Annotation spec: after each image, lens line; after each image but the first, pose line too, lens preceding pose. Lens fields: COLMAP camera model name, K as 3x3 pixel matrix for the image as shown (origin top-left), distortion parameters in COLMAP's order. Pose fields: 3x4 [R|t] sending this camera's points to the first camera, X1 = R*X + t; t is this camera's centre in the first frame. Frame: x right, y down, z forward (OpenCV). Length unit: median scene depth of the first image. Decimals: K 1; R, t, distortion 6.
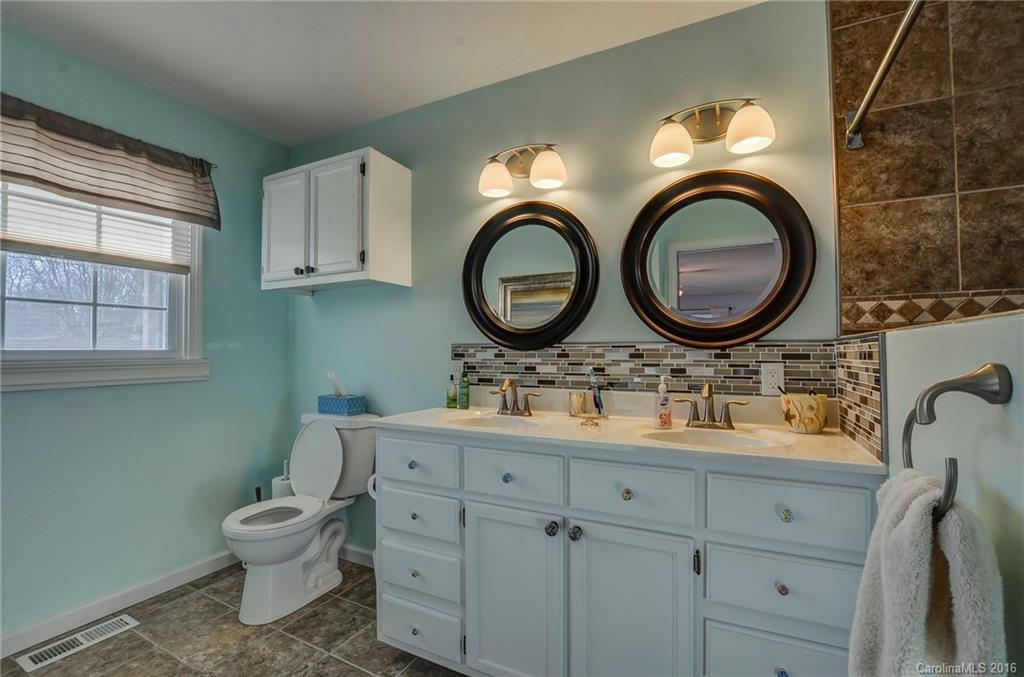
lens RADIAL K [[449.9, 0, 507.6], [0, 449.9, 343.1], [0, 0, 1]] dist [-0.036676, 0.006071]
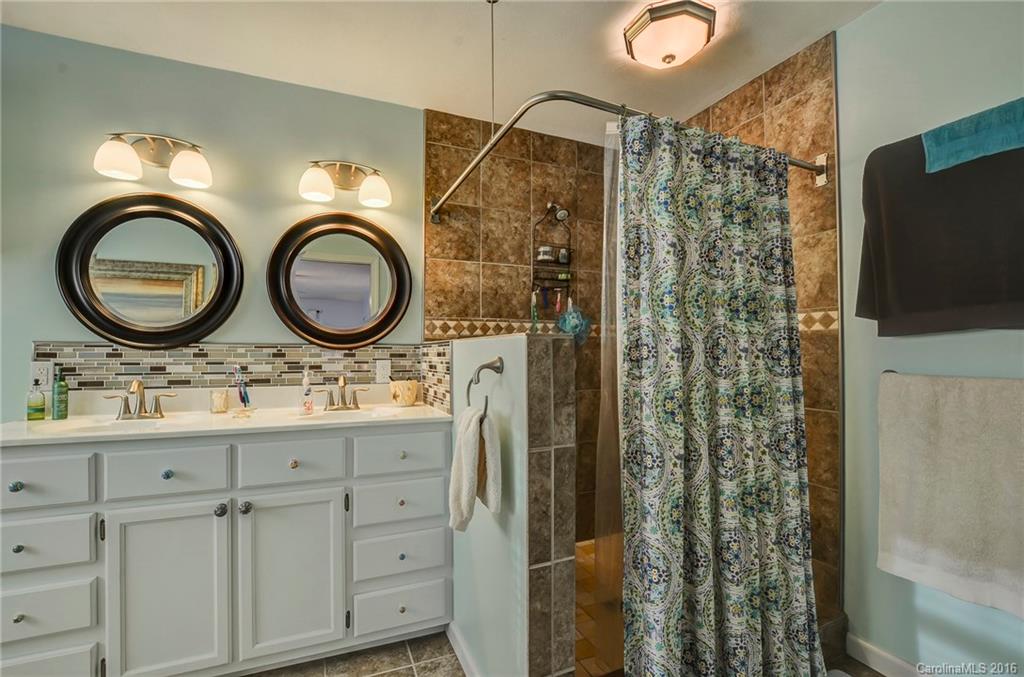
lens RADIAL K [[449.9, 0, 514.8], [0, 449.9, 340.6], [0, 0, 1]] dist [-0.036676, 0.006071]
pose [[0.619682, 0.023105, 0.784513, -0.262364], [-0.016498, 0.999729, -0.016411, -0.000612], [-0.784680, -0.002773, 0.619895, -0.208114]]
